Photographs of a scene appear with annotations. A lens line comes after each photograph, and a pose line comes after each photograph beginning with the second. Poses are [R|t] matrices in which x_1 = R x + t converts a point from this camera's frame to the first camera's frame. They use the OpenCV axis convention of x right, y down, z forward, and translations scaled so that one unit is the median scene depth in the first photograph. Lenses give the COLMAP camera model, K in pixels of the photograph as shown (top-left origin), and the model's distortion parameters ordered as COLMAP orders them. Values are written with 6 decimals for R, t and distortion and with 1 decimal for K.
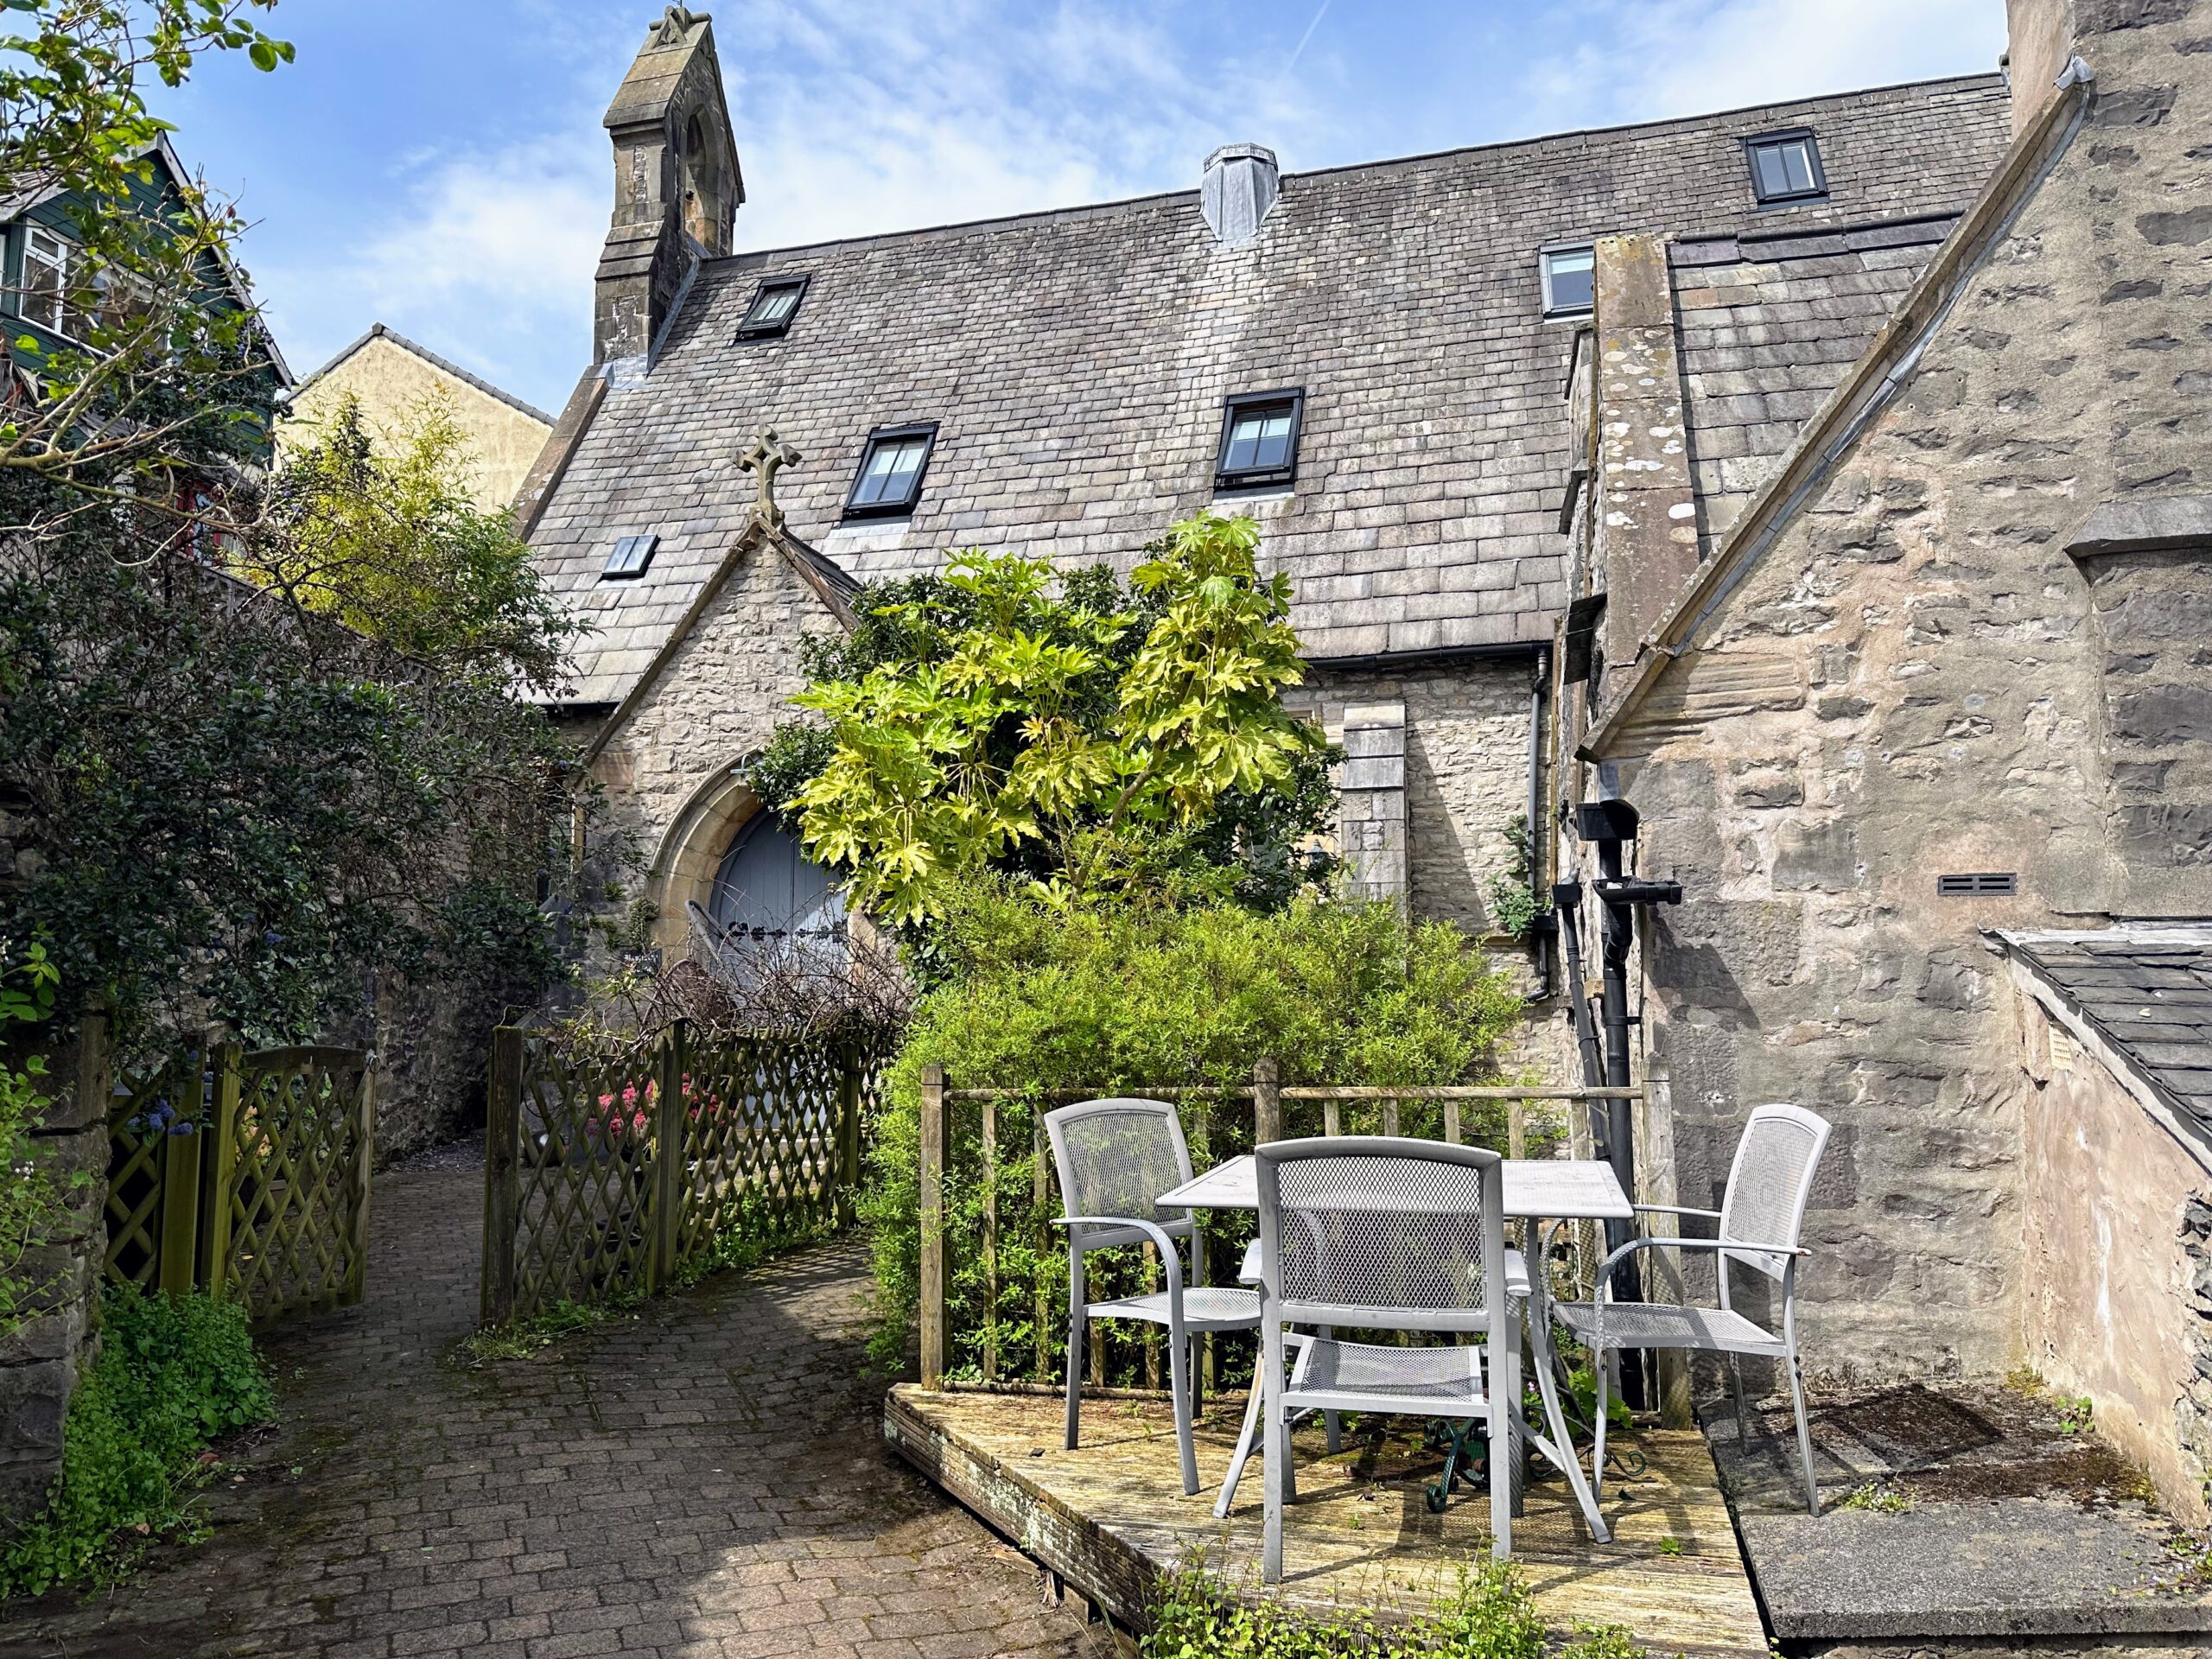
lens RADIAL K [[1540.3, 0, 1089.4], [0, 1540.3, 842.2], [0, 0, 1]] dist [0.024646, -0.035227]
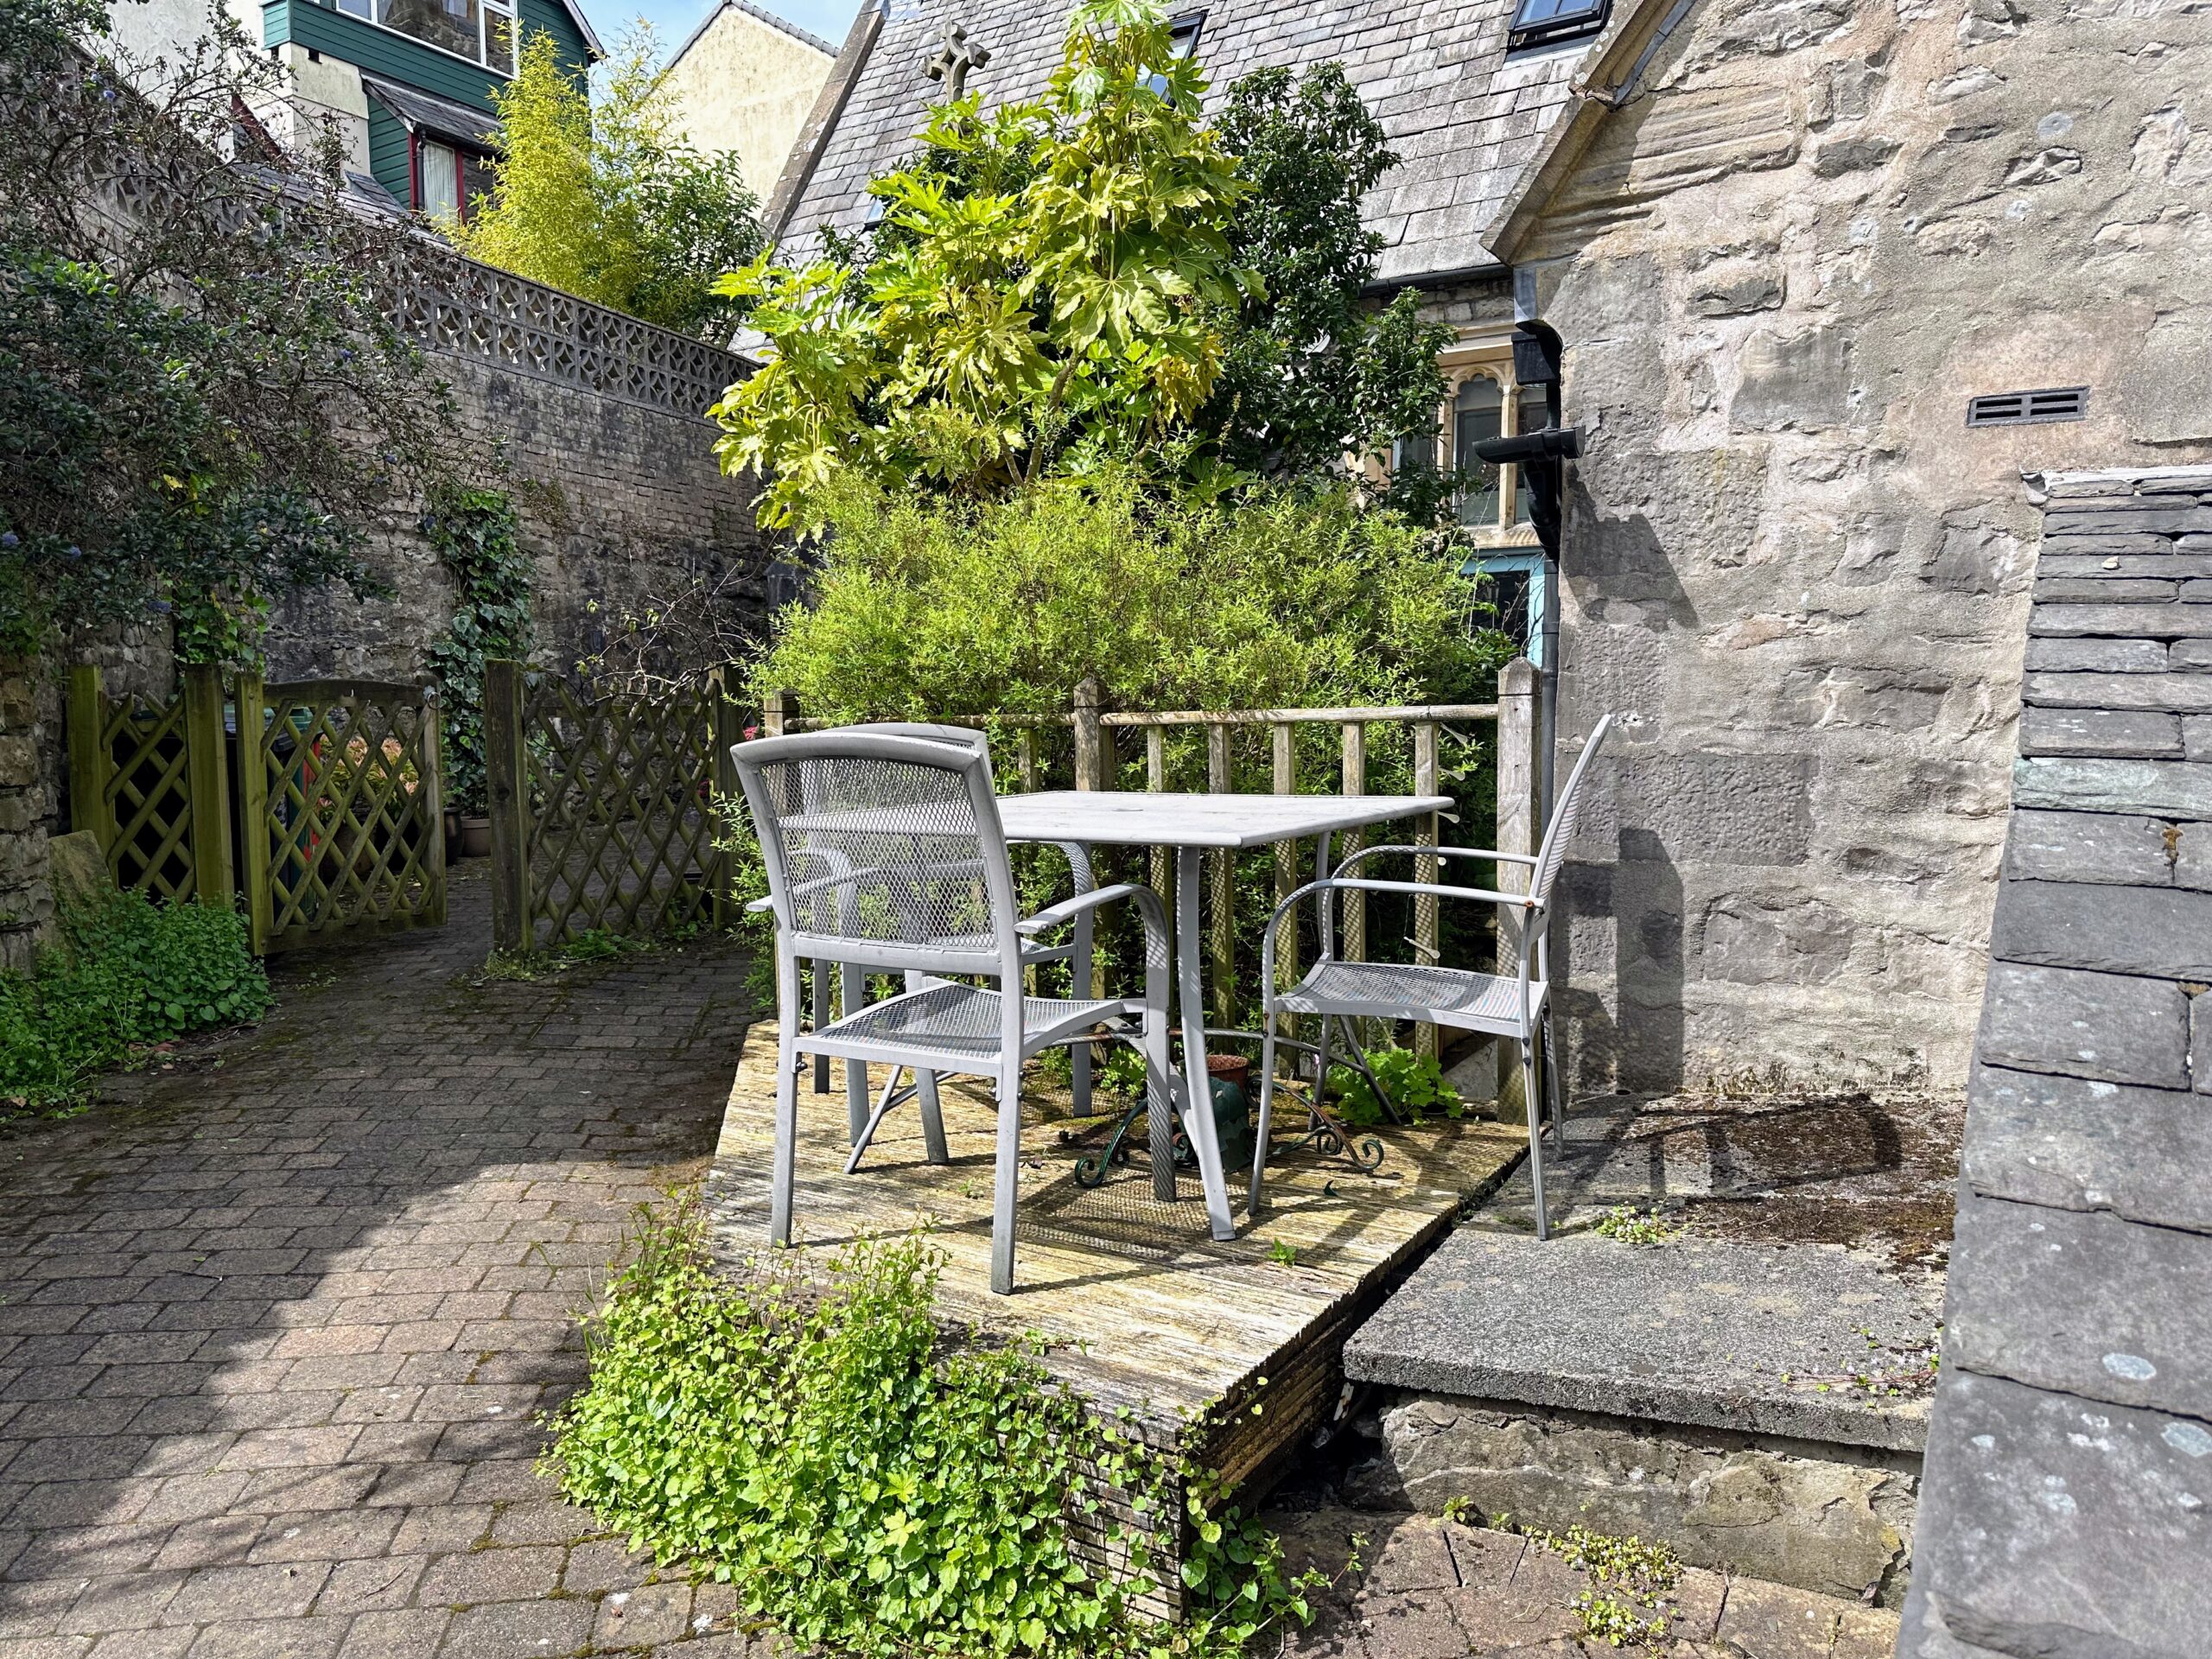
lens RADIAL K [[1540.3, 0, 1098.0], [0, 1540.3, 840.9], [0, 0, 1]] dist [0.024646, -0.035227]
pose [[0.960087, 0.025715, -0.278518, 0.368981], [0.030538, 0.980175, 0.195767, 0.067716], [0.278031, -0.196458, 0.940268, 0.202996]]
